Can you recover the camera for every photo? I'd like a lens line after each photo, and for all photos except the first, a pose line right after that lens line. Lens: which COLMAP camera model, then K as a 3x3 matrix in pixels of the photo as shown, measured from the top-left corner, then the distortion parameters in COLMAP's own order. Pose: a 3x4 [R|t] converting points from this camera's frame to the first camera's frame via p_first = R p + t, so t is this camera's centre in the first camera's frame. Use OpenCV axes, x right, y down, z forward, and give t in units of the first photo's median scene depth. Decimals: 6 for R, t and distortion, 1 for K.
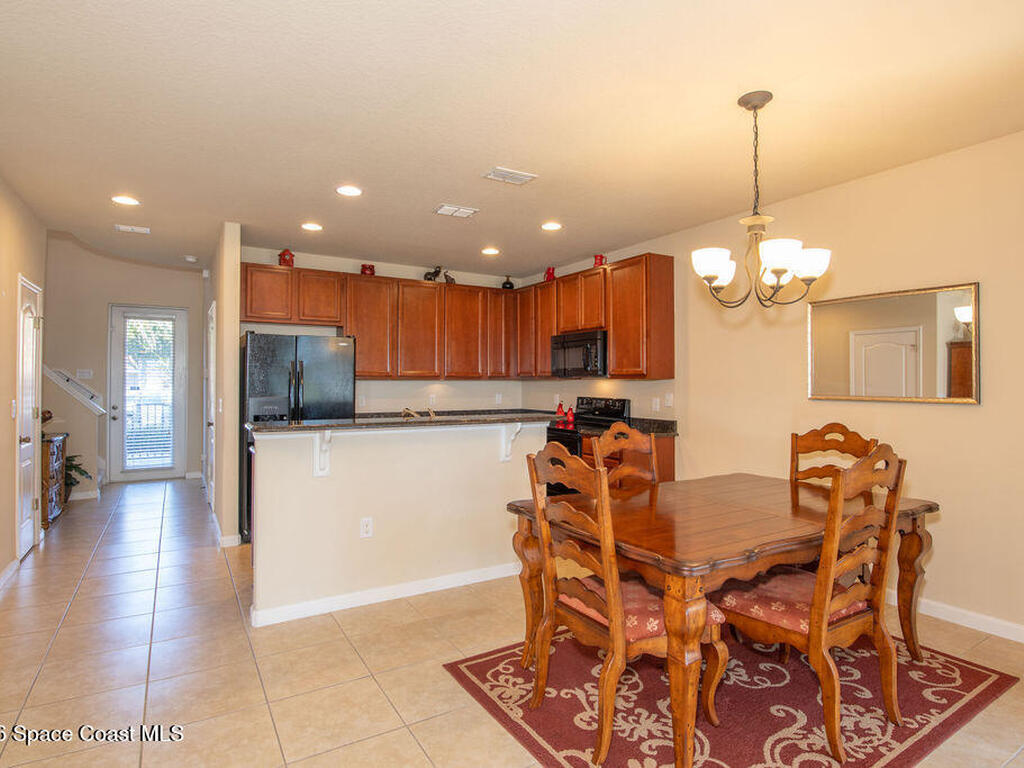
lens RADIAL K [[564.6, 0, 516.7], [0, 564.6, 375.1], [0, 0, 1]] dist [-0.002572, -0.001305]
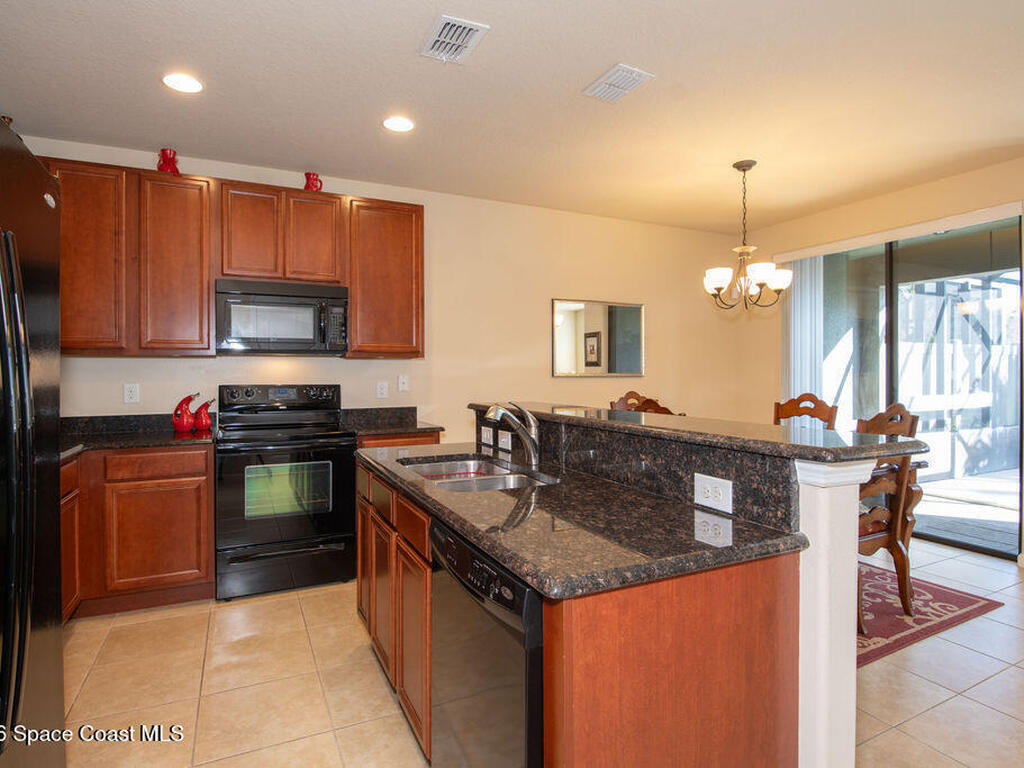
lens RADIAL K [[564.6, 0, 516.7], [0, 564.6, 375.1], [0, 0, 1]] dist [-0.002572, -0.001305]
pose [[0.083612, -0.006881, 0.996475, -0.467987], [-0.009088, 0.999929, 0.007668, 0.019769], [-0.996457, -0.009698, 0.083544, 0.636938]]
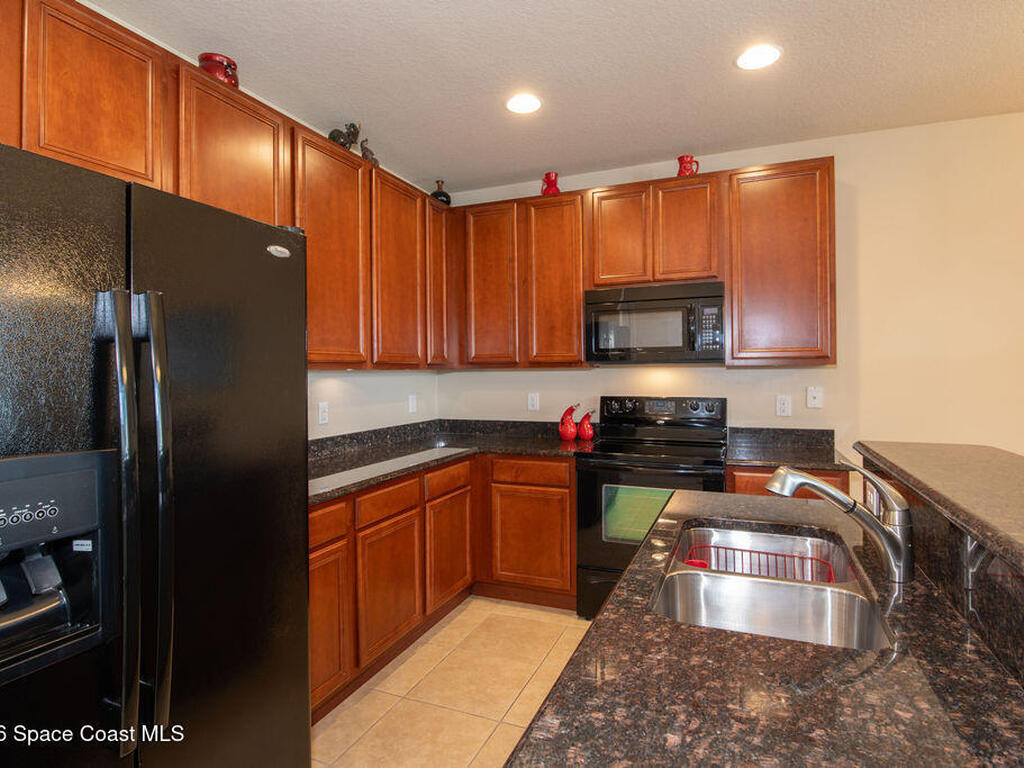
lens RADIAL K [[564.6, 0, 516.7], [0, 564.6, 375.1], [0, 0, 1]] dist [-0.002572, -0.001305]
pose [[0.802844, -0.012719, 0.596054, -0.322883], [0.003296, 0.999852, 0.016895, 0.005183], [-0.596181, -0.011600, 0.802767, 0.574891]]
